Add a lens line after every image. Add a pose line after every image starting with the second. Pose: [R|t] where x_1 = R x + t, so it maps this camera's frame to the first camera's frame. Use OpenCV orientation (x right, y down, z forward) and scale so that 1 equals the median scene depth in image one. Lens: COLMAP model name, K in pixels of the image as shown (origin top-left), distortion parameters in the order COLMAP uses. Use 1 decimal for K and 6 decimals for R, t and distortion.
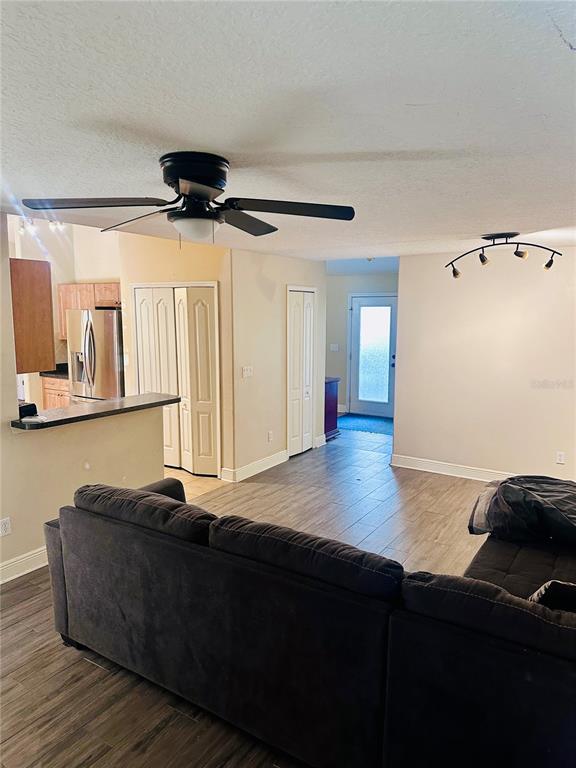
lens RADIAL K [[545.3, 0, 286.9], [0, 545.3, 385.0], [0, 0, 1]] dist [0.005733, 0.010561]
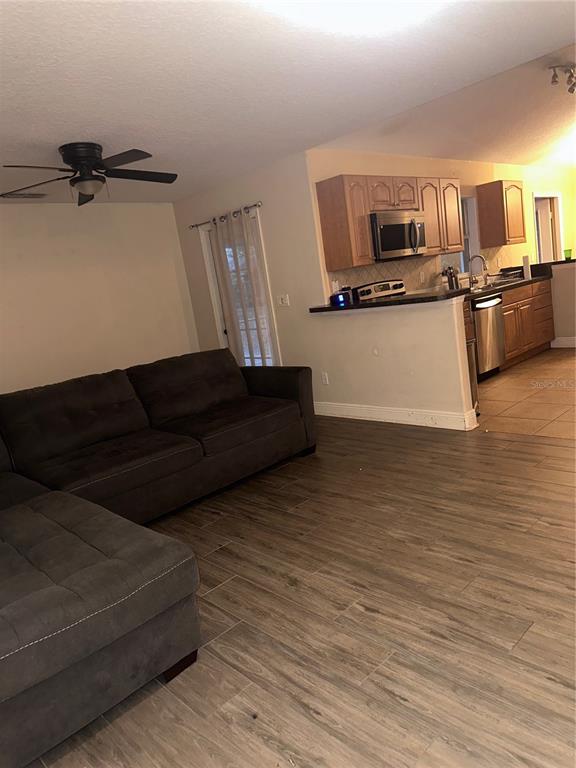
lens RADIAL K [[545.3, 0, 285.1], [0, 545.3, 384.4], [0, 0, 1]] dist [0.005733, 0.010561]
pose [[-0.232908, 0.226273, -0.945809, 0.775905], [0.014213, 0.973243, 0.229336, -0.049763], [0.972395, 0.039971, -0.229892, 1.084434]]
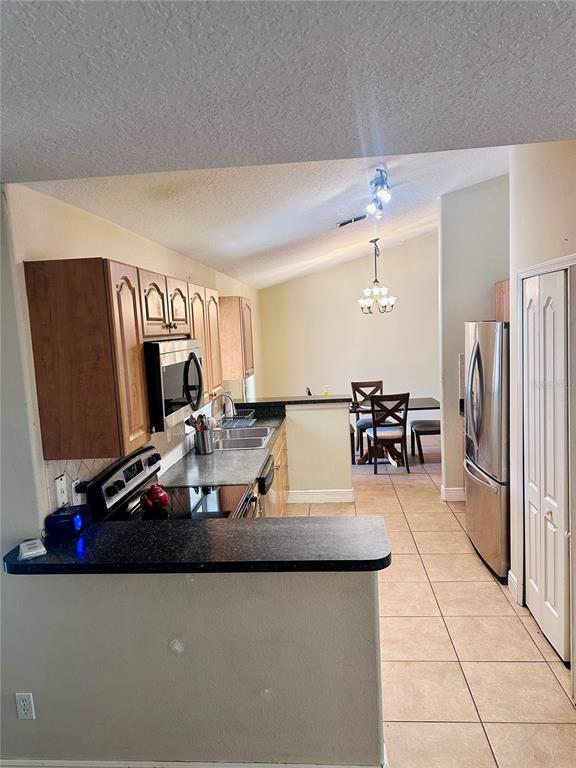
lens RADIAL K [[545.3, 0, 285.9], [0, 545.3, 386.6], [0, 0, 1]] dist [0.005733, 0.010561]
pose [[0.434711, 0.076517, -0.897313, 0.121217], [-0.067926, 0.996332, 0.052053, -0.129277], [0.898005, 0.038323, 0.438314, 0.860049]]
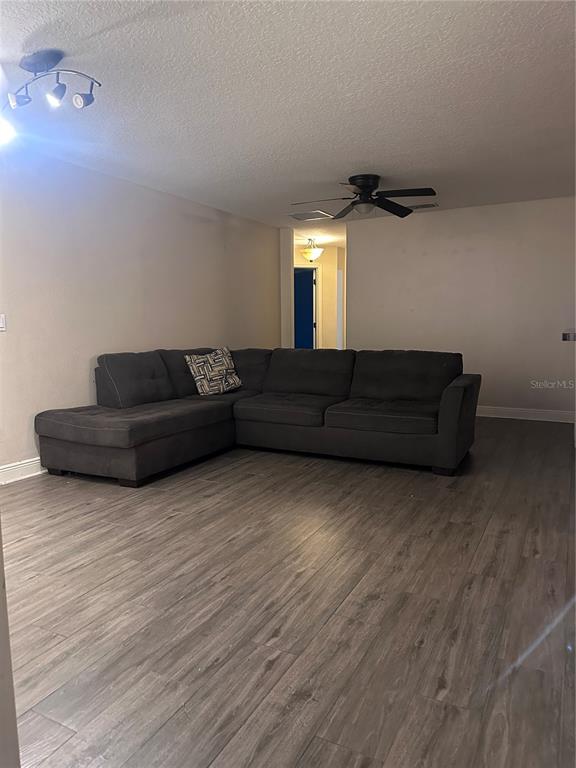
lens RADIAL K [[545.3, 0, 288.2], [0, 545.3, 384.0], [0, 0, 1]] dist [0.005733, 0.010561]
pose [[-0.995555, 0.018550, -0.092342, 0.187939], [-0.005374, 0.967629, 0.252319, -0.093016], [0.094034, 0.251694, -0.963228, 1.785437]]
